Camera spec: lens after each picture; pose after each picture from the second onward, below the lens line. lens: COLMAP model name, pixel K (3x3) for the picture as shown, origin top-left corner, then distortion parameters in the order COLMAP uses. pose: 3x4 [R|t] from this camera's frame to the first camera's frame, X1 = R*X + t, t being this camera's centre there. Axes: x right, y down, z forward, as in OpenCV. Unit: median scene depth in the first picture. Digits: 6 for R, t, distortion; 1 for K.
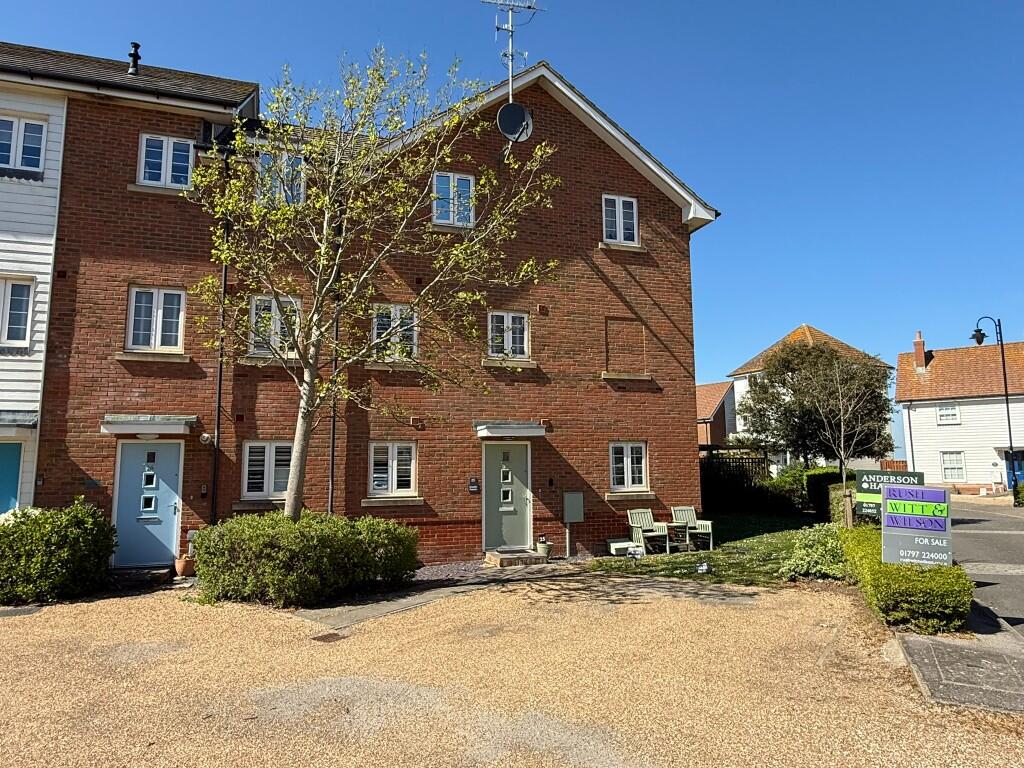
lens RADIAL K [[643.3, 0, 510.5], [0, 643.3, 377.7], [0, 0, 1]] dist [0.000523, -0.000769]
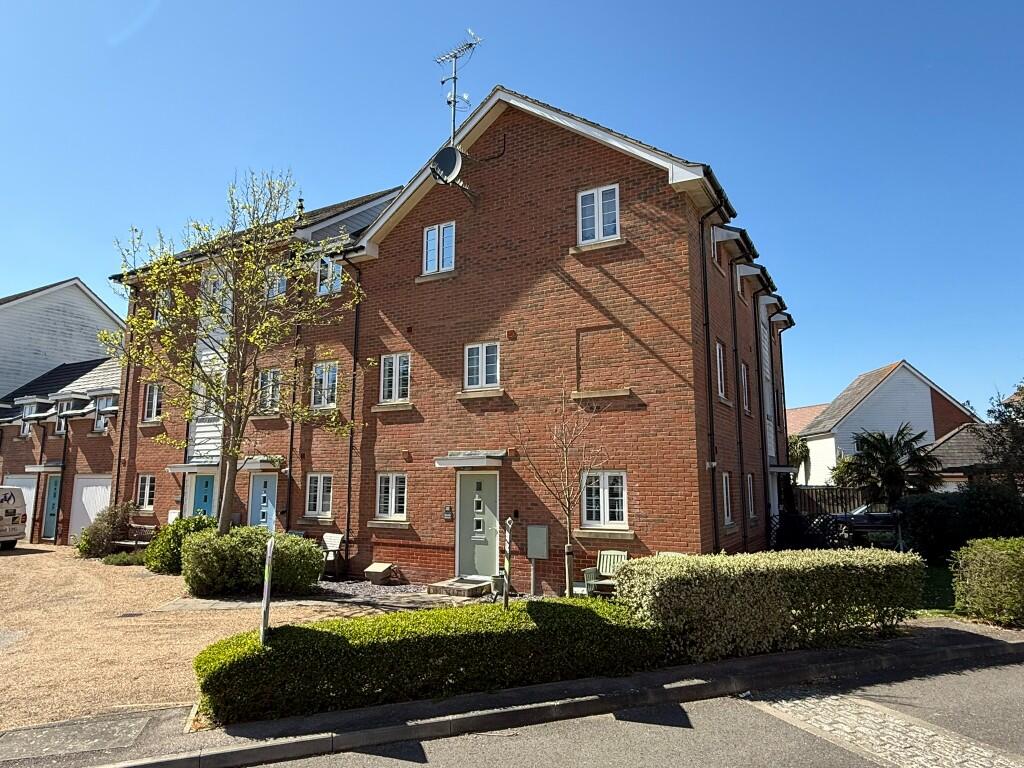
lens RADIAL K [[643.3, 0, 510.5], [0, 643.3, 377.7], [0, 0, 1]] dist [0.000523, -0.000769]
pose [[0.680594, -0.108610, -0.724565, 0.749771], [0.090988, 0.993825, -0.063504, 0.020736], [0.726988, -0.022707, 0.686274, 0.331605]]
